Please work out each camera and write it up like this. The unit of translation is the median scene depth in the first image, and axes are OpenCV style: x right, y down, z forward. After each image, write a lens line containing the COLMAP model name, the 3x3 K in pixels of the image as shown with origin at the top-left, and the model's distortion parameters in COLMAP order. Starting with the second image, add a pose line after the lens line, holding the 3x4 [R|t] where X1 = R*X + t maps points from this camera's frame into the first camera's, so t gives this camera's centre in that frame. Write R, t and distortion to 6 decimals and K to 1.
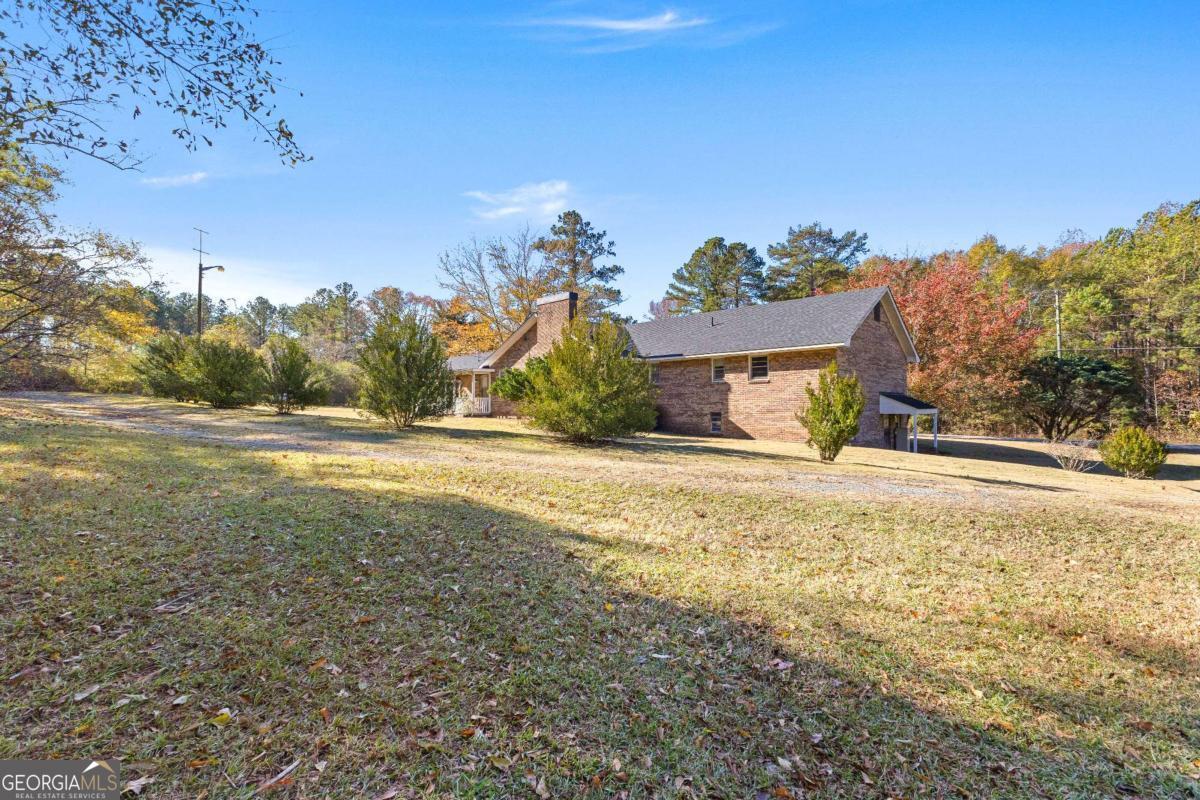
lens RADIAL K [[521.4, 0, 599.8], [0, 521.4, 406.2], [0, 0, 1]] dist [-0.003024, -0.000062]
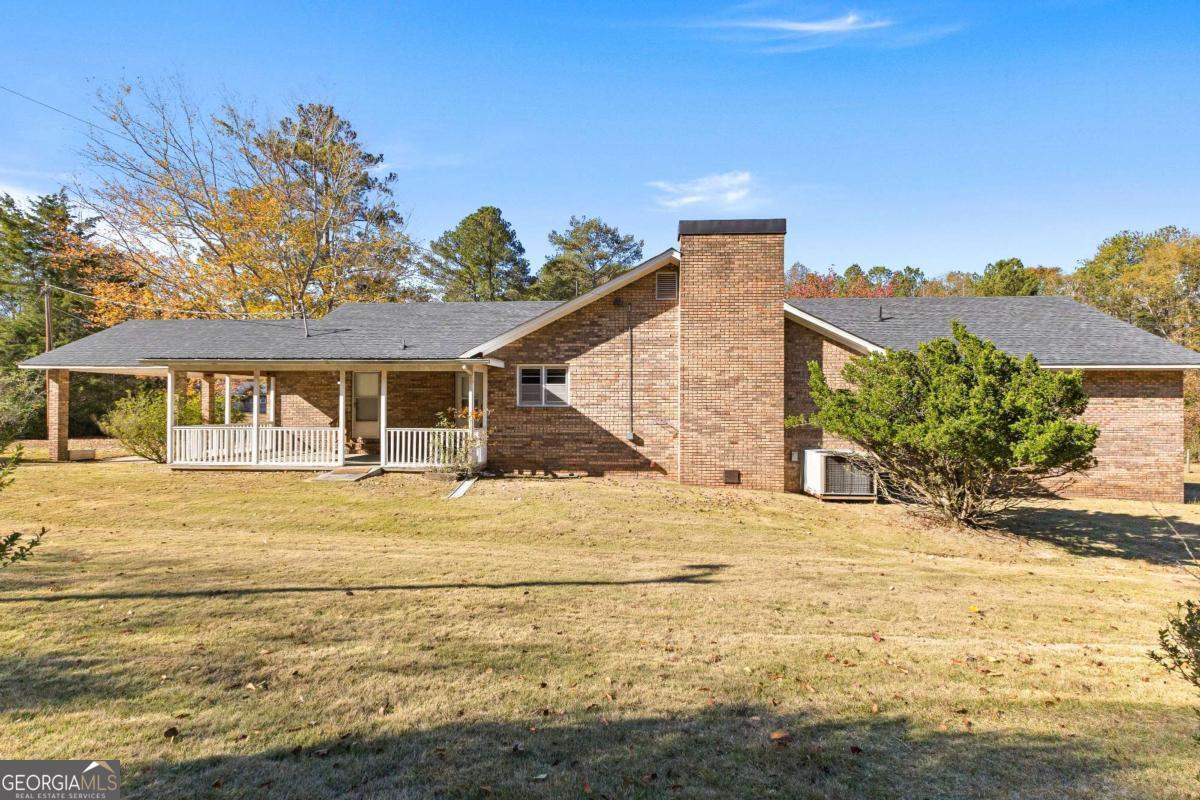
lens RADIAL K [[521.4, 0, 599.4], [0, 521.4, 401.9], [0, 0, 1]] dist [-0.003024, -0.000062]
pose [[0.757506, 0.006727, 0.652793, -0.207938], [-0.004716, 0.999977, -0.004831, -0.018833], [-0.652811, 0.000581, 0.757521, 0.313519]]
